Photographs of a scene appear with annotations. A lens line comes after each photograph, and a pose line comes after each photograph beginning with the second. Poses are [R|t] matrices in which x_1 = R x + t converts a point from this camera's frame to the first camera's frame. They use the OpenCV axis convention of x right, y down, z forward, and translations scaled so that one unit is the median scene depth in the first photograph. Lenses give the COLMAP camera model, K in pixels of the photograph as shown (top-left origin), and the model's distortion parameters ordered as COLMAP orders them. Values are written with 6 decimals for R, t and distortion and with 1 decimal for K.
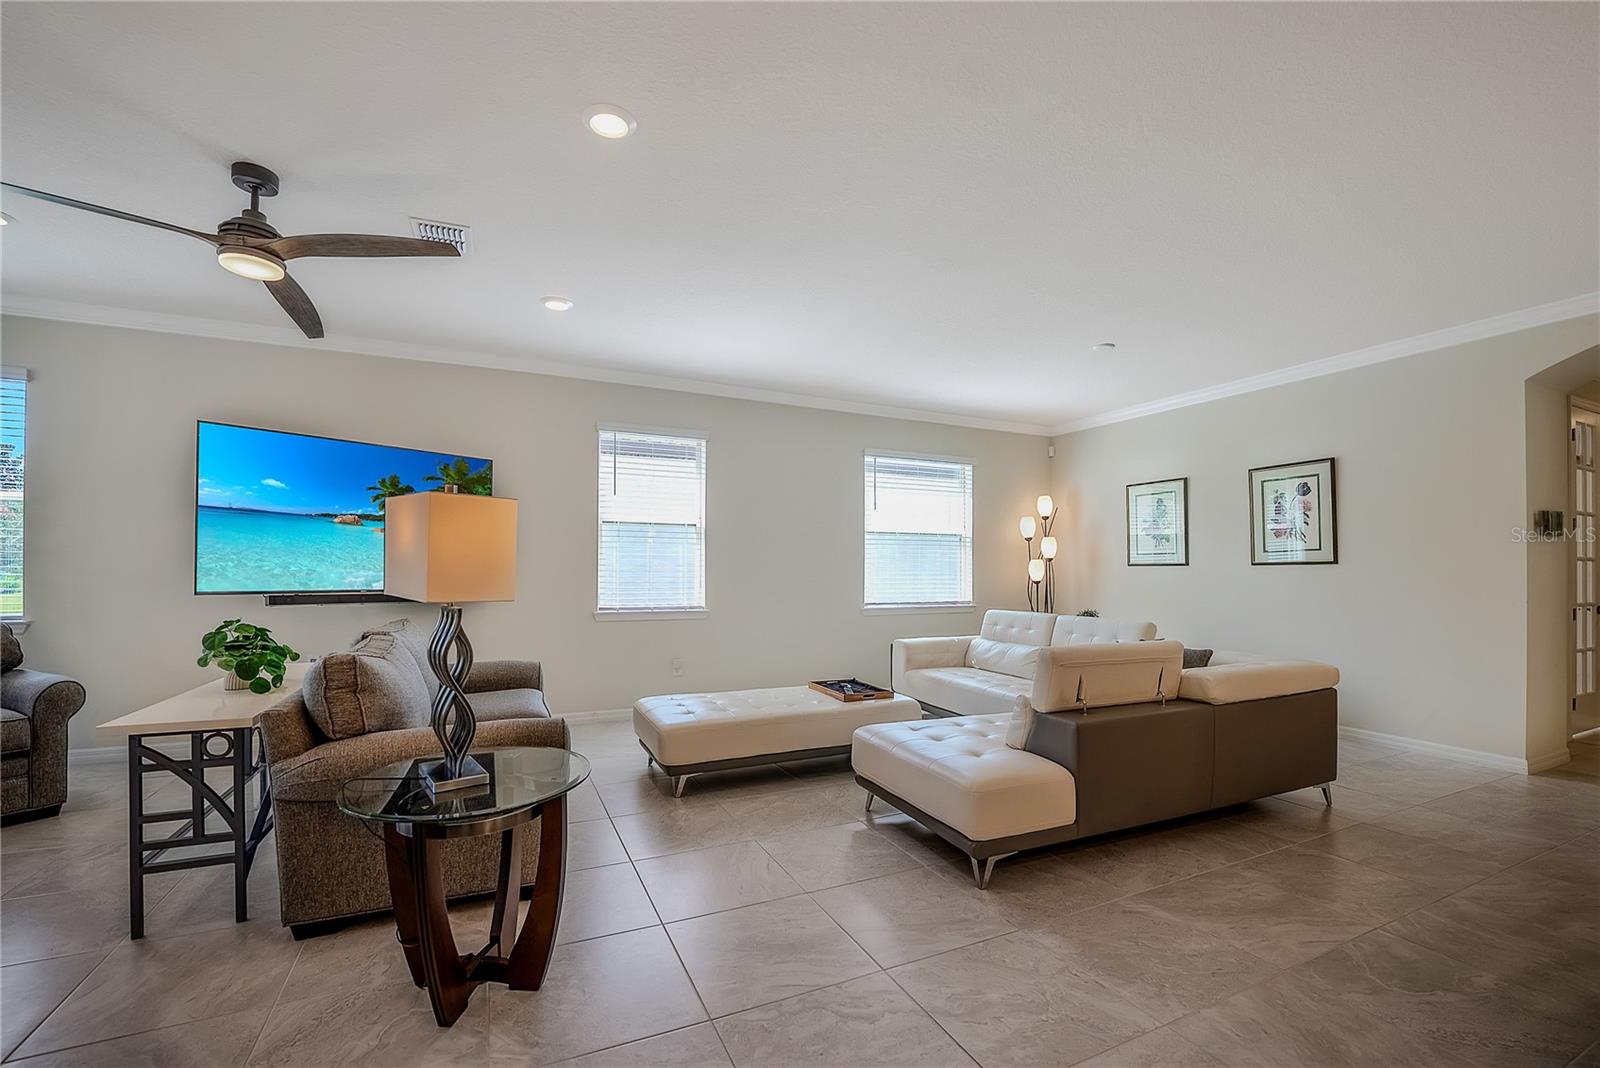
lens RADIAL K [[668.5, 0, 809.1], [0, 668.5, 570.2], [0, 0, 1]] dist [-0.027987, 0.001955]
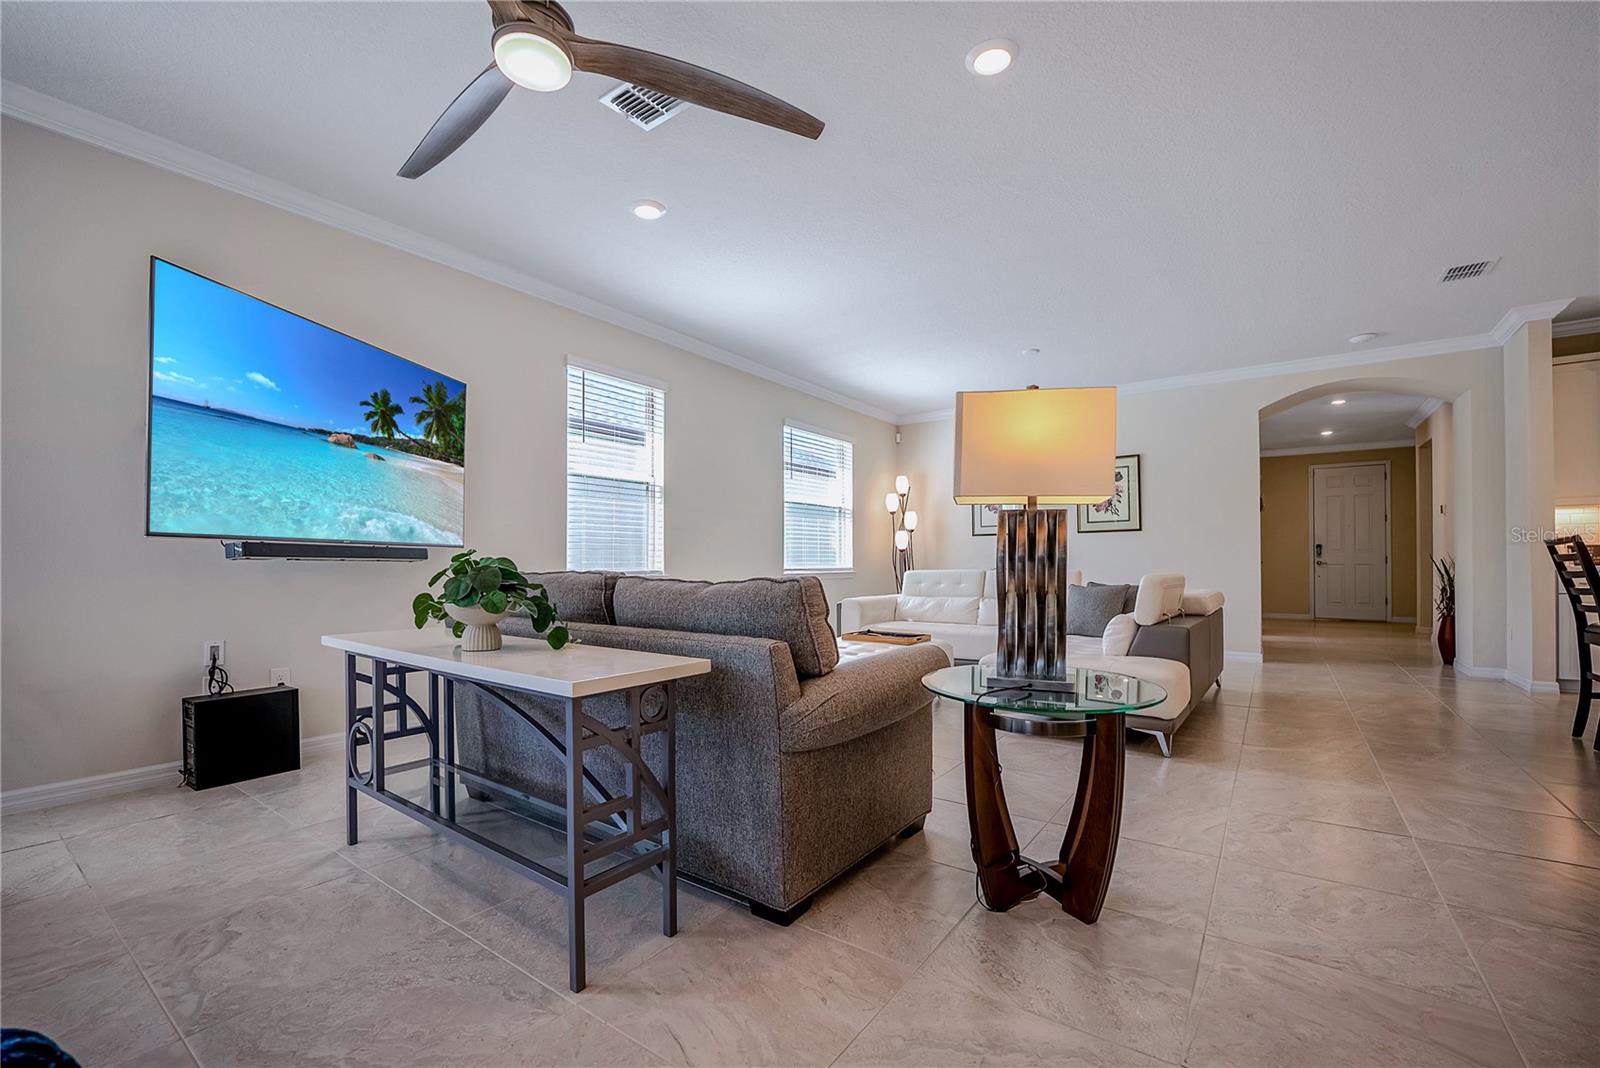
lens RADIAL K [[668.5, 0, 801.9], [0, 668.5, 555.8], [0, 0, 1]] dist [-0.027987, 0.001955]
pose [[0.880075, -0.001363, 0.474833, -0.609605], [0.005099, 0.999965, -0.006580, 0.058441], [-0.474807, 0.008212, 0.880051, 0.120987]]
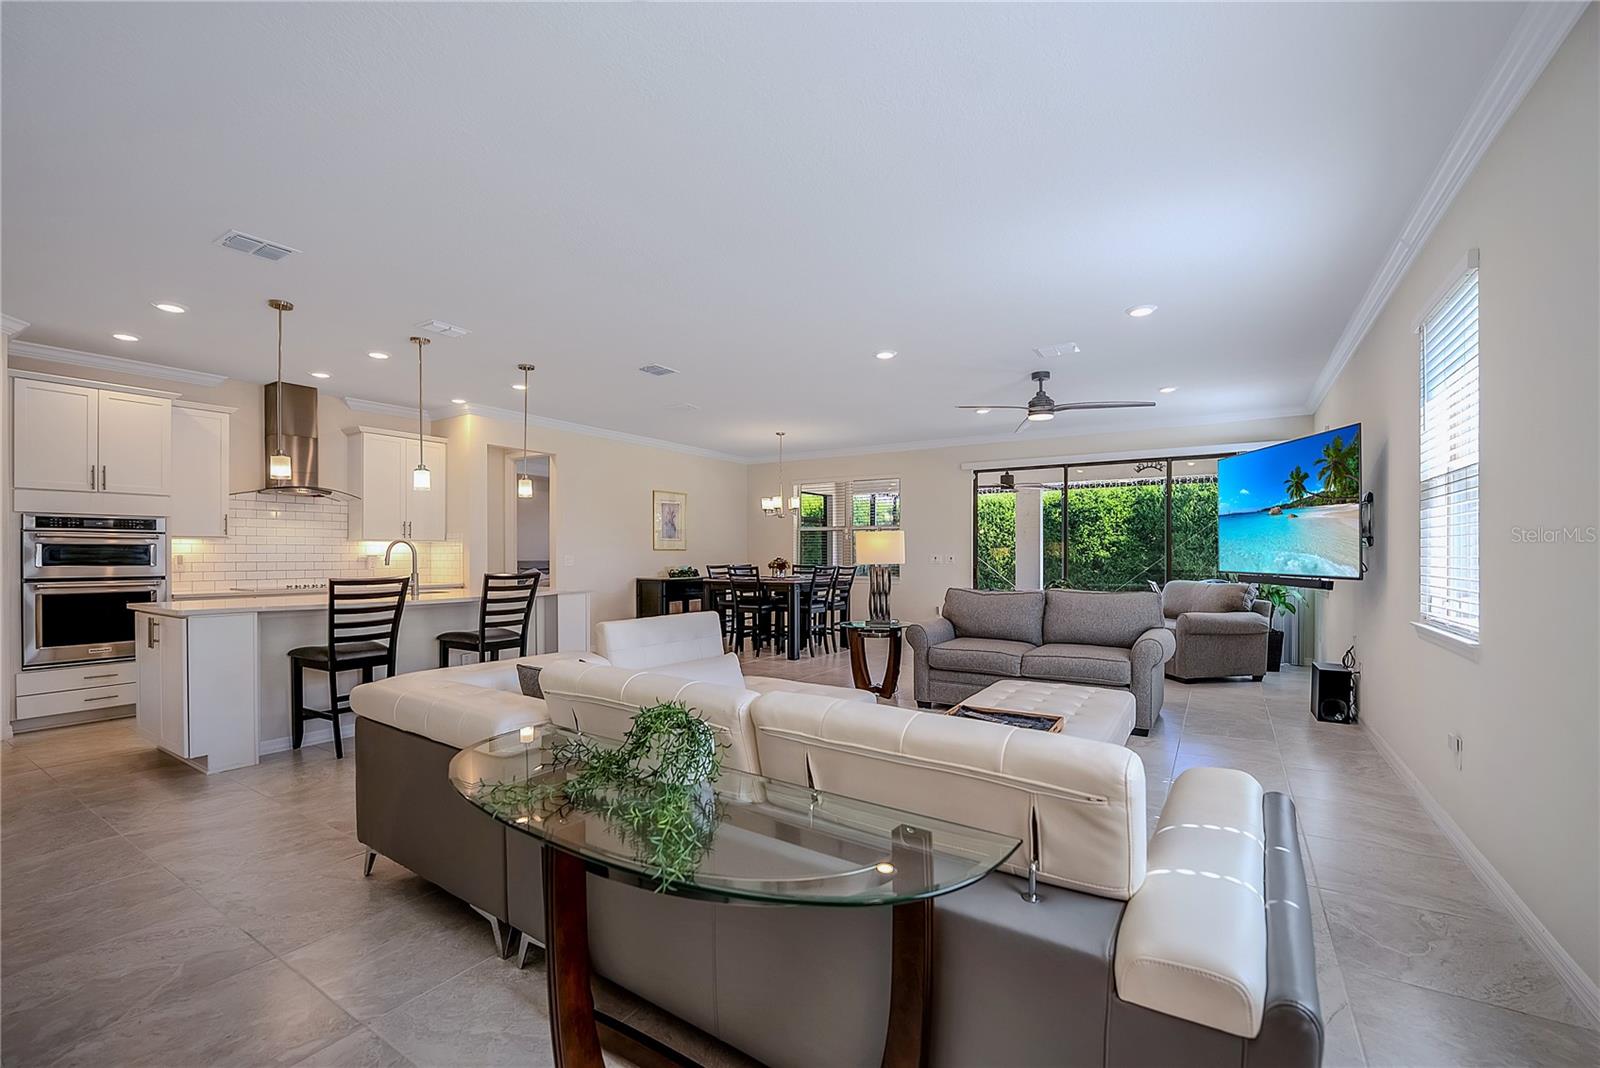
lens RADIAL K [[668.5, 0, 793.5], [0, 668.5, 548.0], [0, 0, 1]] dist [-0.027987, 0.001955]
pose [[-0.844883, -0.006820, -0.534908, 0.664186], [-0.000044, 0.999920, -0.012679, 0.002292], [0.534951, -0.010689, -0.844815, 1.566685]]
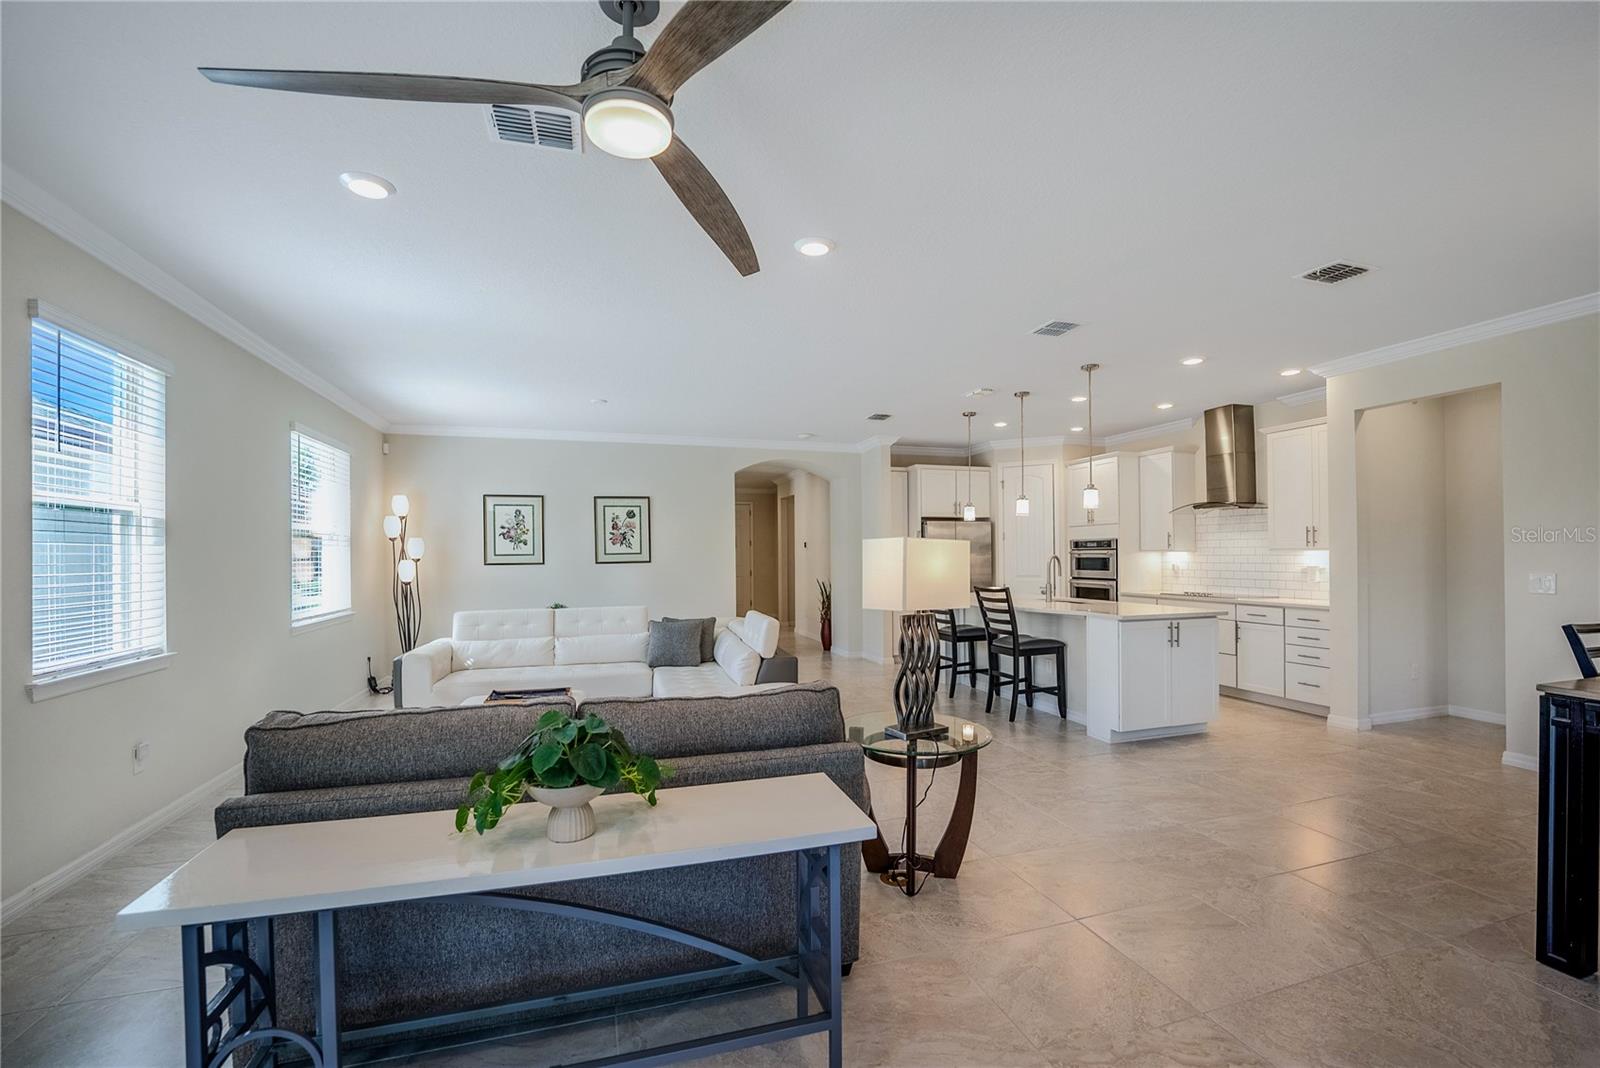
lens RADIAL K [[668.5, 0, 808.2], [0, 668.5, 547.2], [0, 0, 1]] dist [-0.027987, 0.001955]
pose [[0.143458, 0.008203, 0.989622, -0.938516], [0.007101, 0.999931, -0.009318, -0.036616], [-0.989631, 0.008364, 0.143390, 0.455770]]
